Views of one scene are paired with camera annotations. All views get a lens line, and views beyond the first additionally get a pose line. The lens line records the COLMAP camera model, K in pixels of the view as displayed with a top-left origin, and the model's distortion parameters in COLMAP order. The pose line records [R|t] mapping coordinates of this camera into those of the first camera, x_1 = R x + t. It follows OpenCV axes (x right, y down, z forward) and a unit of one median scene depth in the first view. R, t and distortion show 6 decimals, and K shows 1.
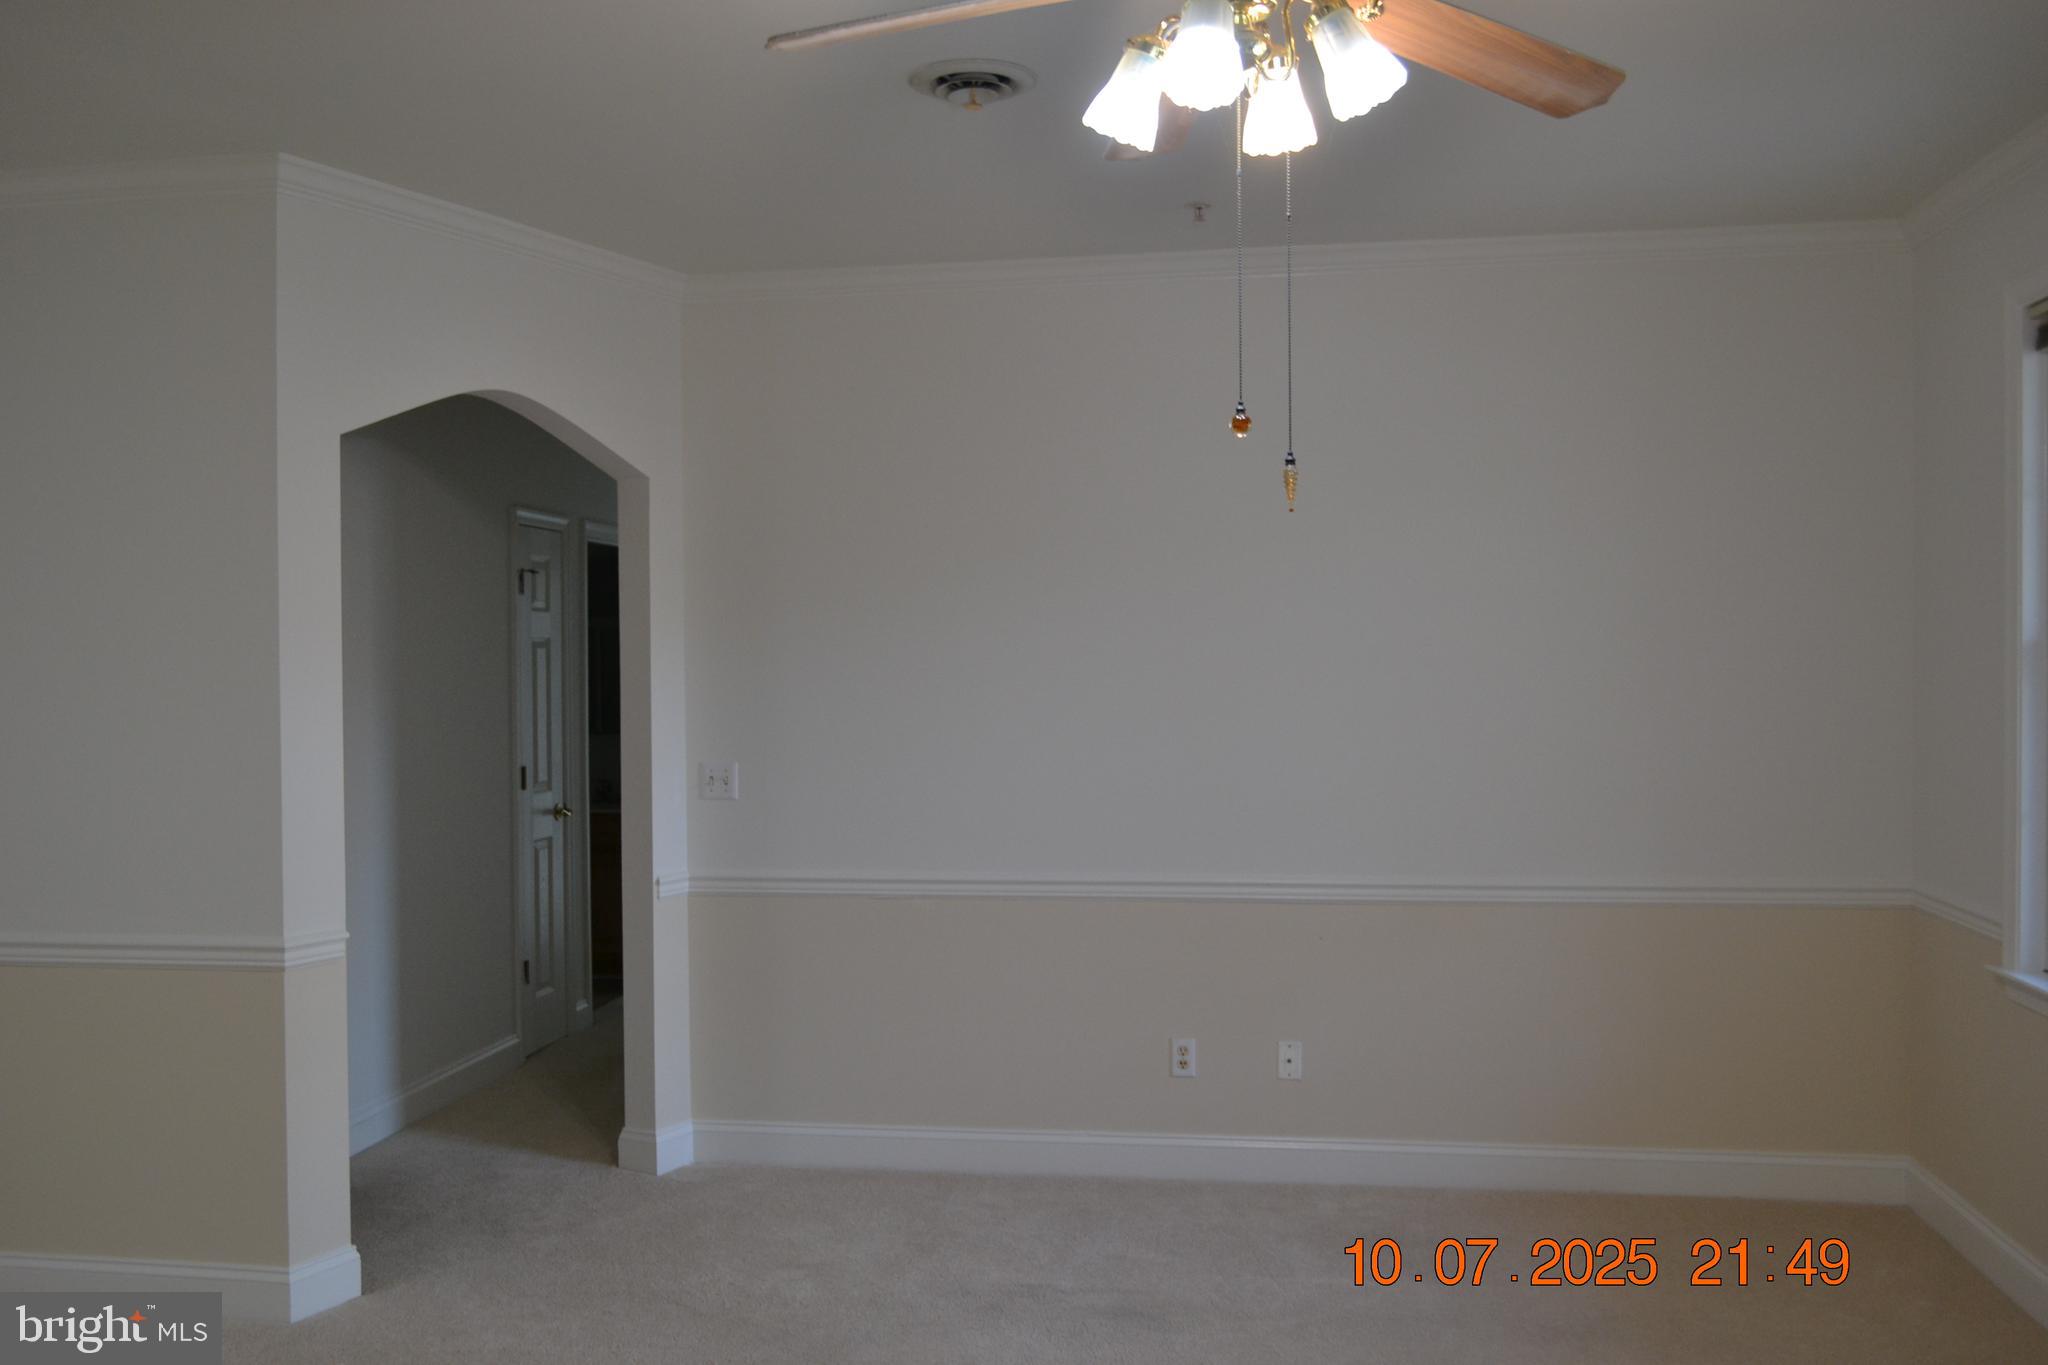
lens RADIAL K [[1780.7, 0, 1015.8], [0, 1780.7, 683.8], [0, 0, 1]] dist [-0.006801, -0.009157]
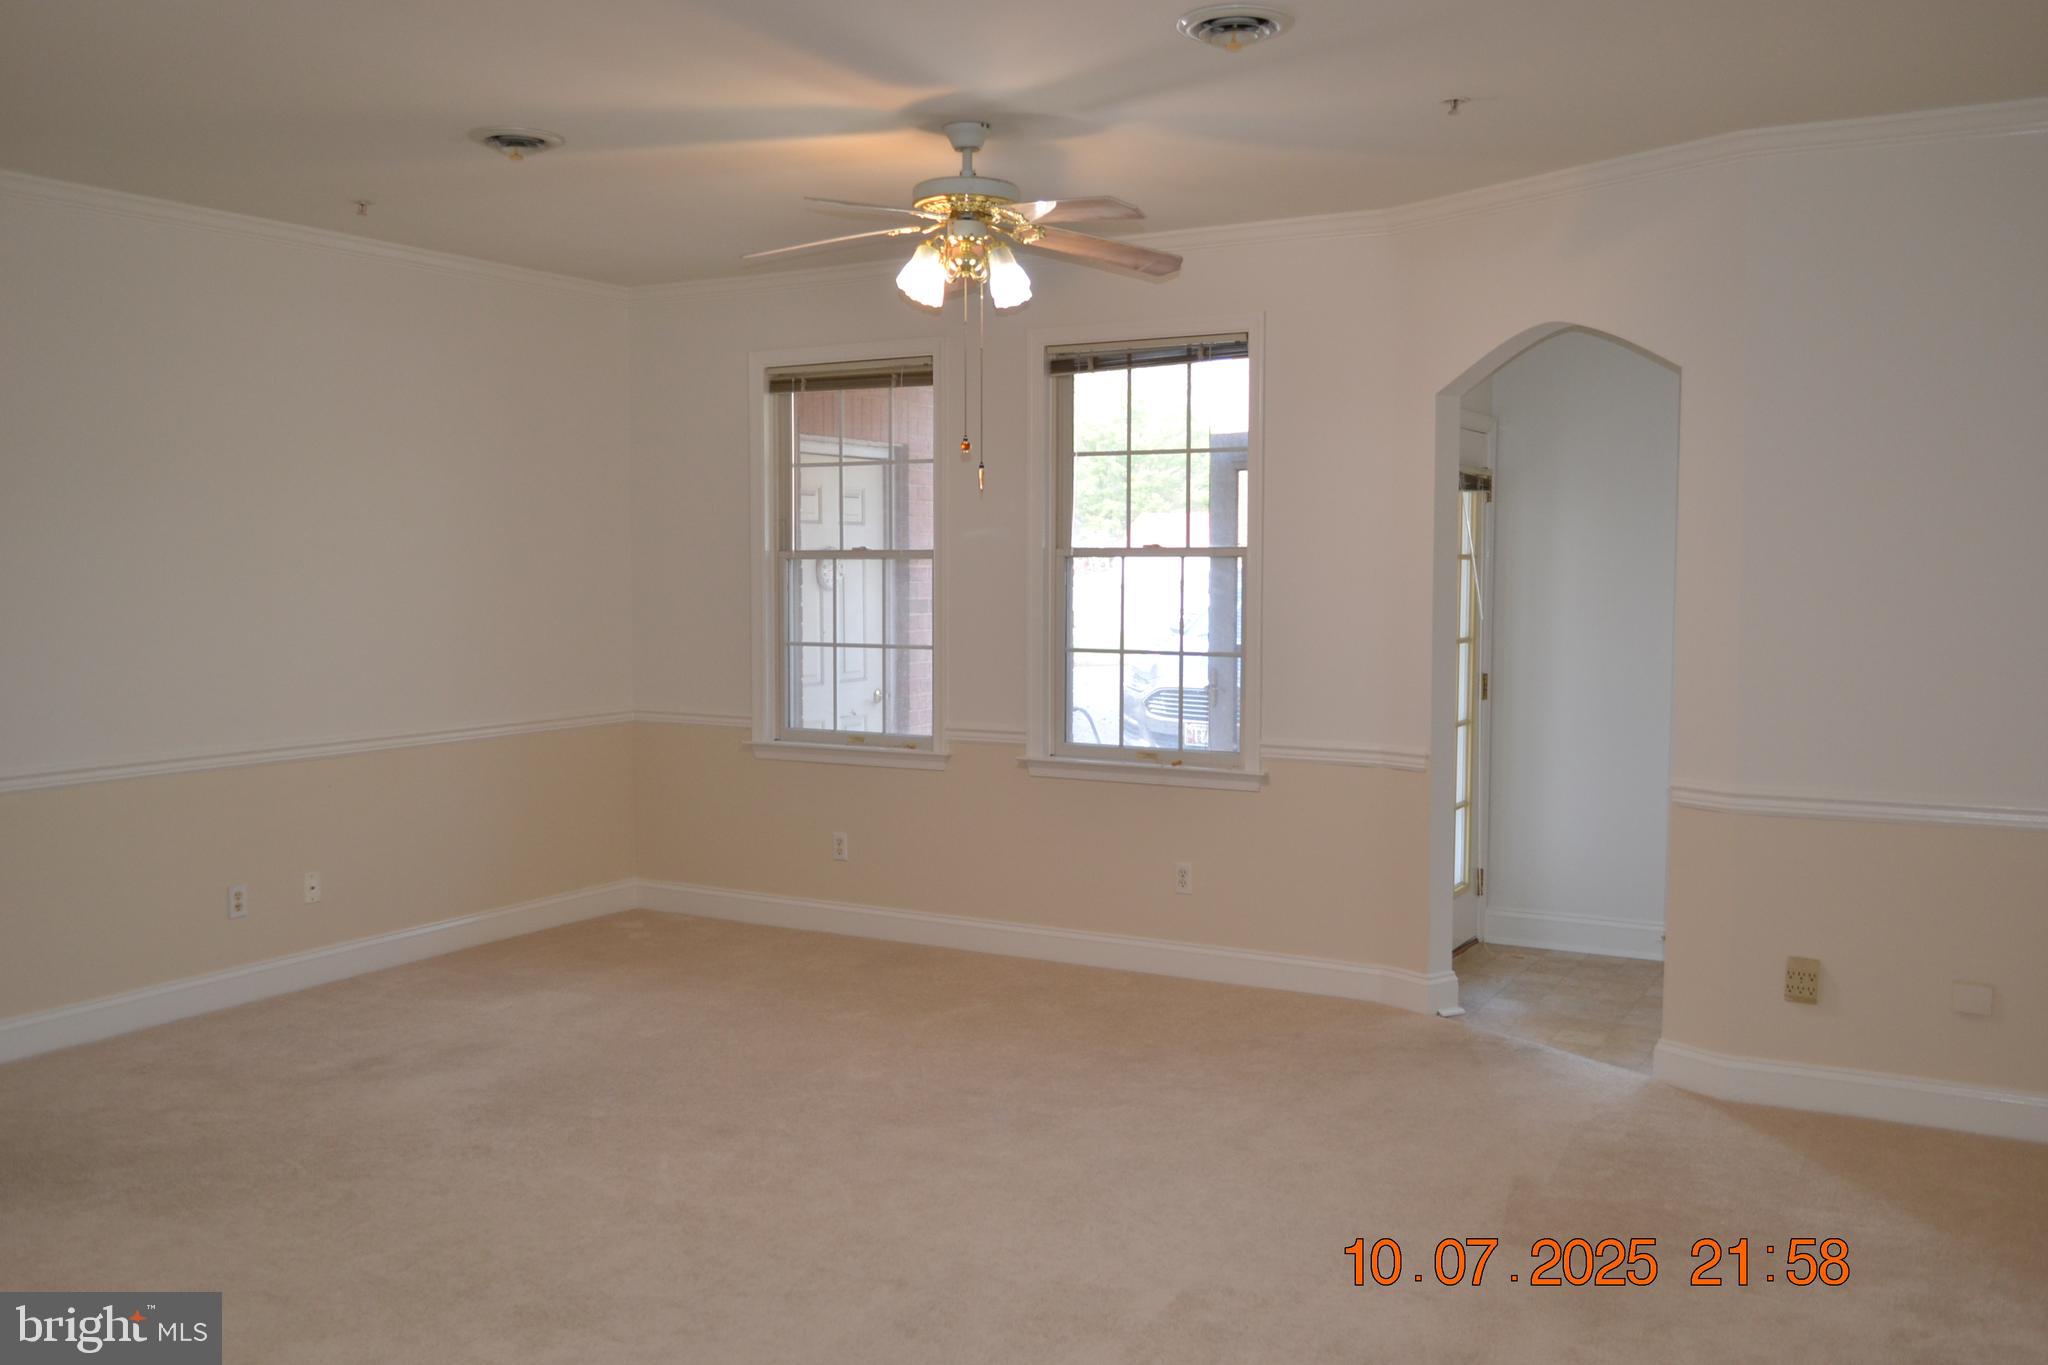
lens RADIAL K [[1780.7, 0, 1015.8], [0, 1780.7, 683.8], [0, 0, 1]] dist [-0.006801, -0.009157]
pose [[0.351325, -0.053468, 0.934726, -0.822991], [0.008298, 0.998507, 0.053998, 0.007112], [-0.936217, -0.011215, 0.351244, 0.108157]]
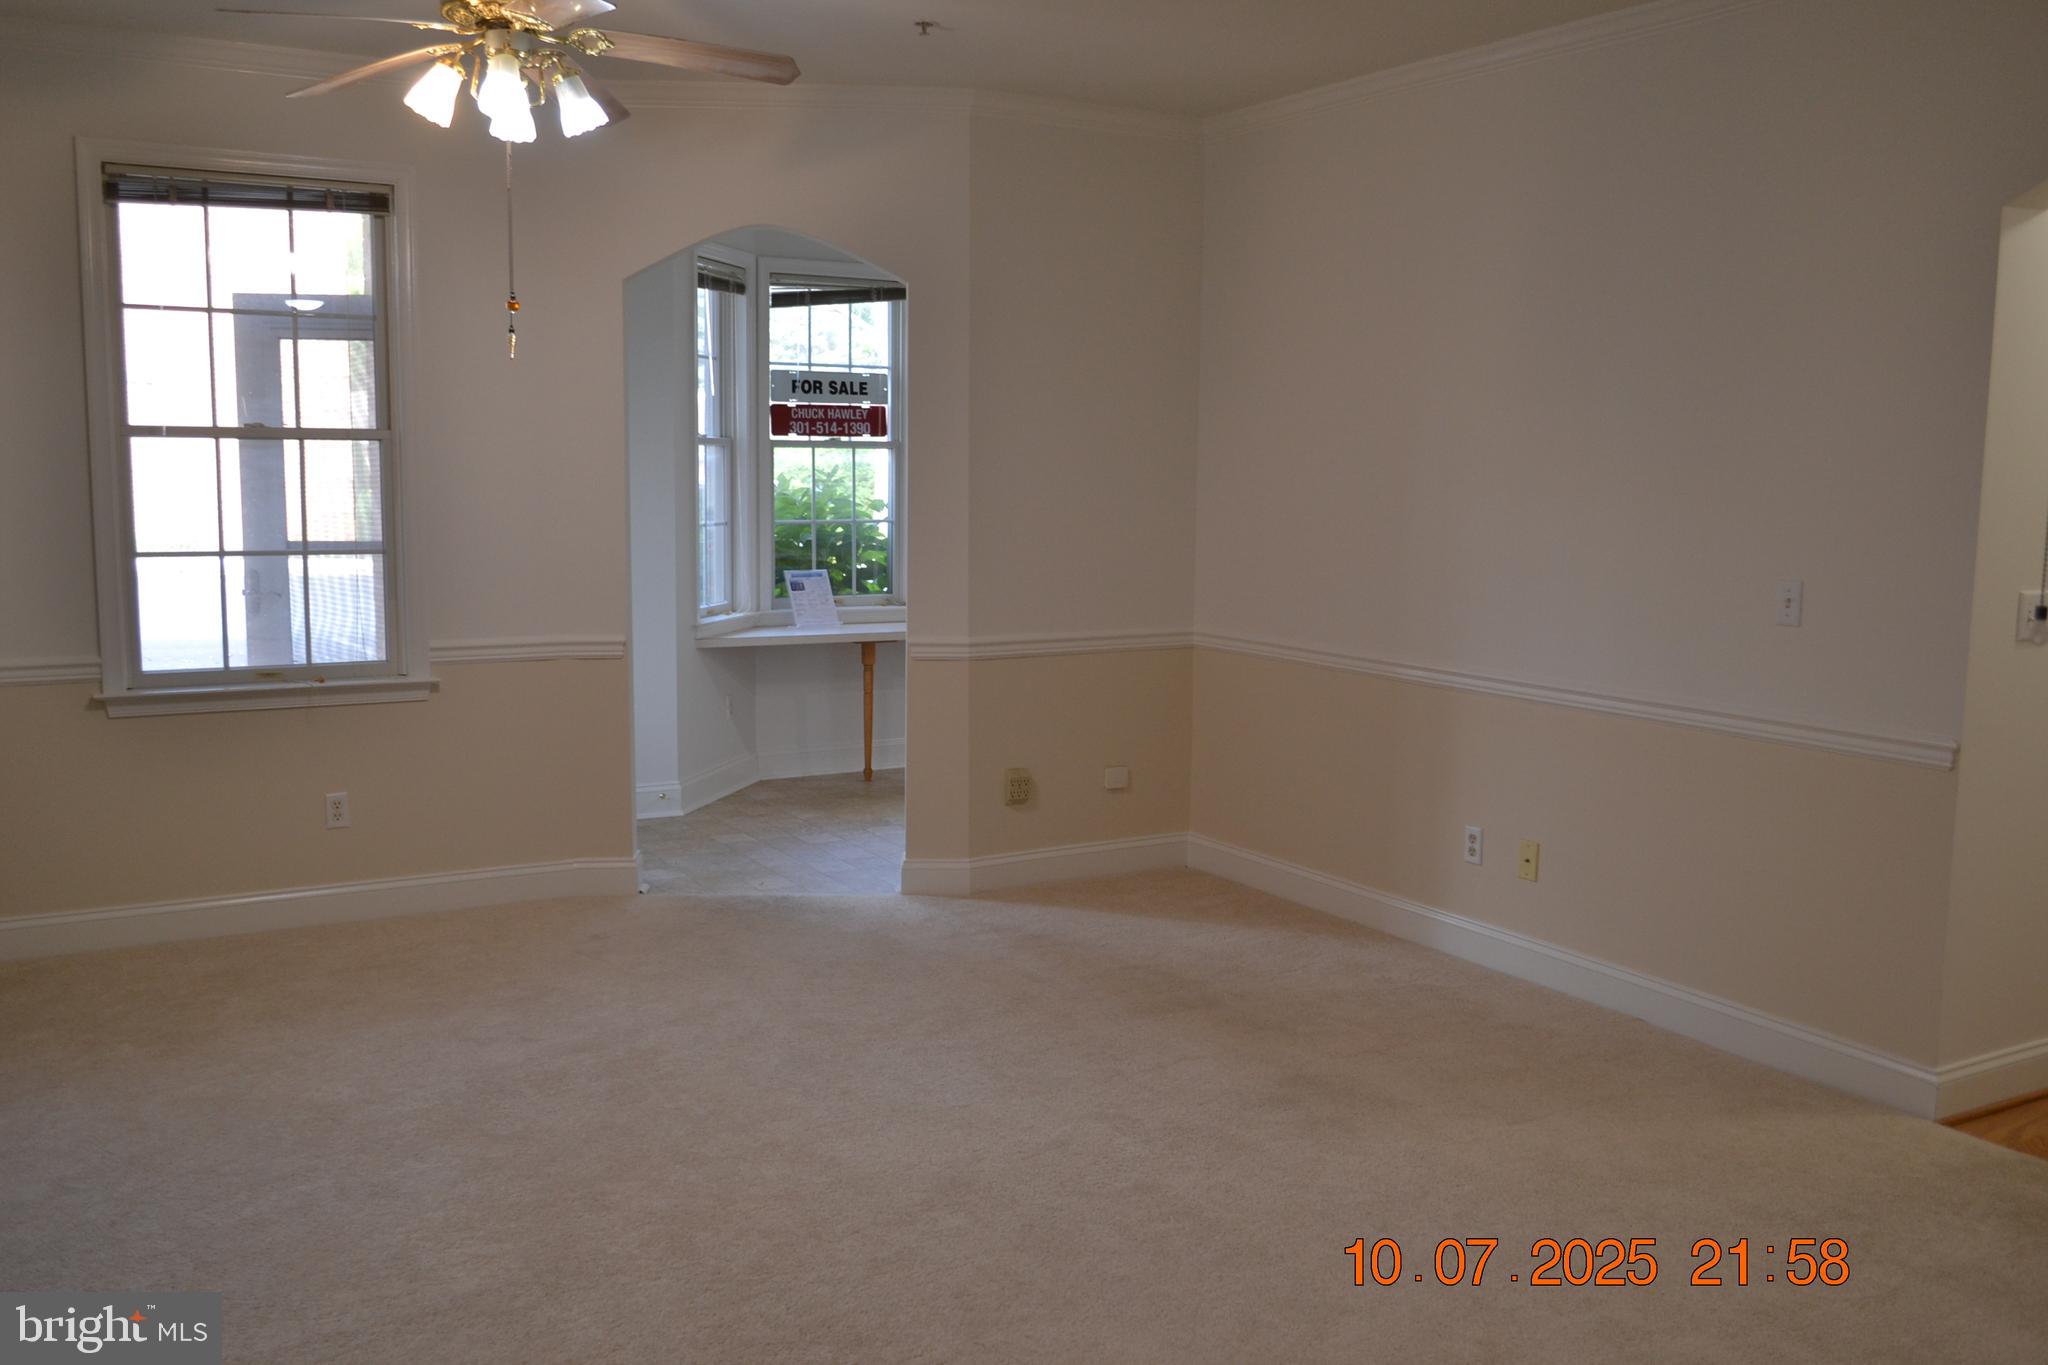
lens RADIAL K [[1780.7, 0, 1015.8], [0, 1780.7, 683.8], [0, 0, 1]] dist [-0.006801, -0.009157]
pose [[-0.629915, -0.093747, 0.770986, -0.711841], [0.006139, 0.992056, 0.125644, 0.000844], [-0.776640, 0.083879, -0.624335, 0.797501]]
